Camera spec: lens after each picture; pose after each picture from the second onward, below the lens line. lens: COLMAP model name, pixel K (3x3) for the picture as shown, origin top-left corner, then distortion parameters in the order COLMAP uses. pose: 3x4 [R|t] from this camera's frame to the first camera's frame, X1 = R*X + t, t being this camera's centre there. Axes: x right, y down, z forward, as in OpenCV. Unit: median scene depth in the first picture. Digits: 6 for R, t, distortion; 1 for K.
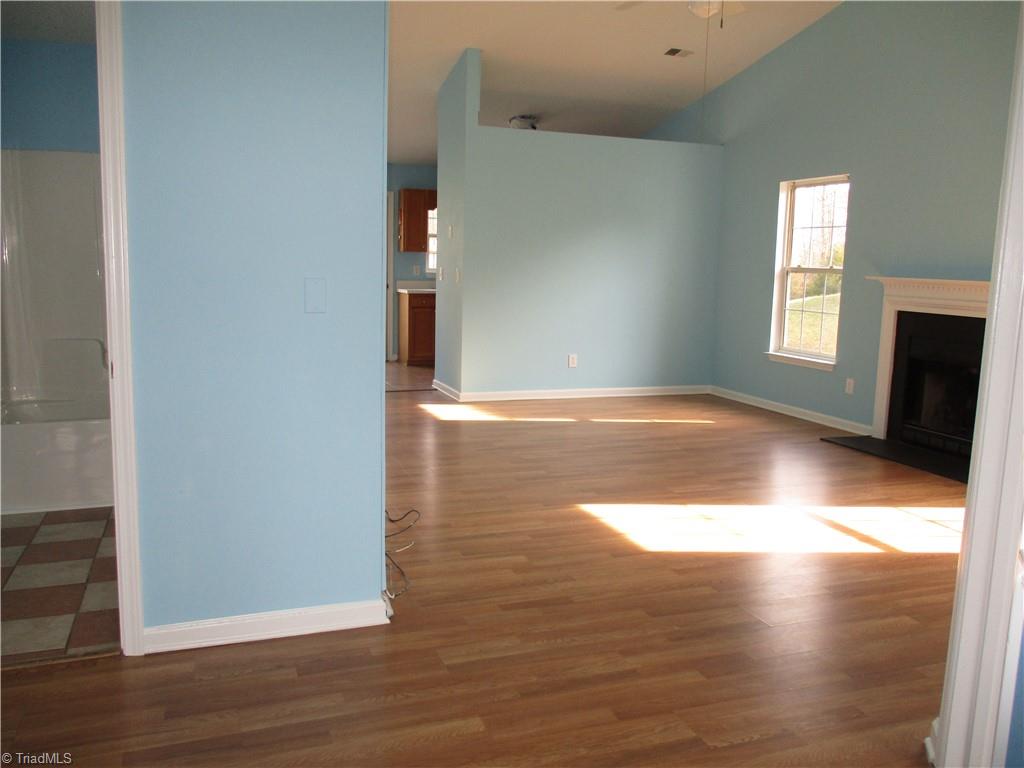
lens RADIAL K [[856.9, 0, 512.0], [0, 856.9, 384.0], [0, 0, 1]] dist [-0.045180, 0.010288]
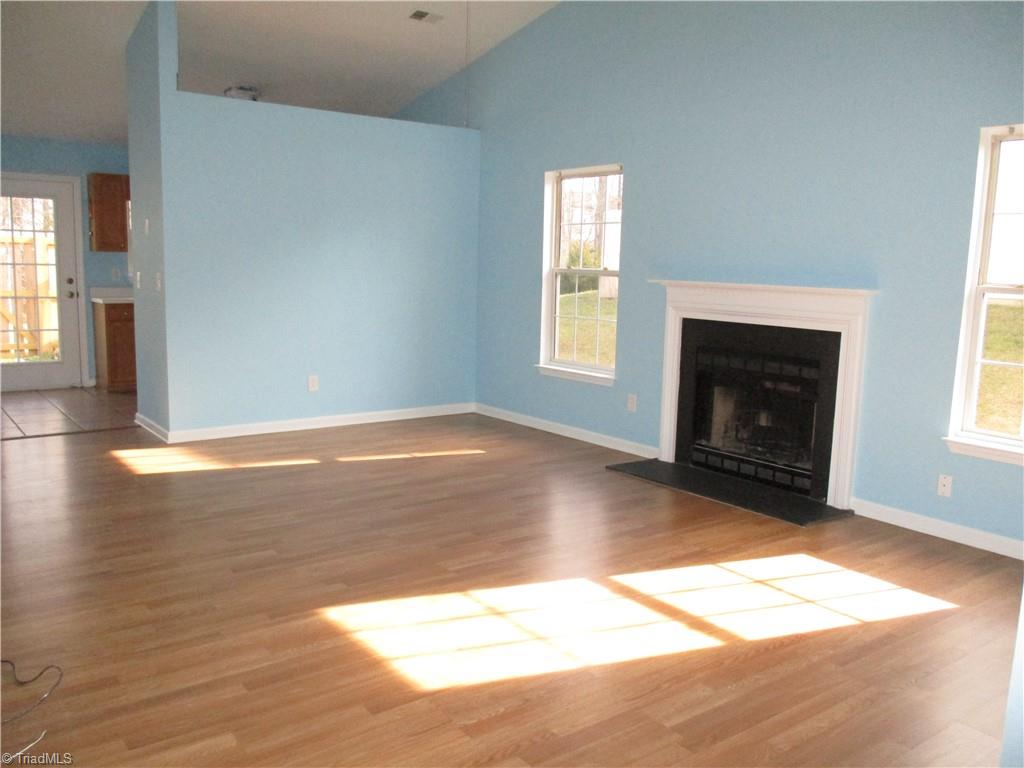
lens RADIAL K [[856.9, 0, 512.0], [0, 856.9, 384.0], [0, 0, 1]] dist [-0.045180, 0.010288]
pose [[0.958161, -0.042451, 0.283064, 0.026728], [0.041467, 0.999095, 0.009471, -0.033117], [-0.283209, 0.002663, 0.959054, 0.191574]]
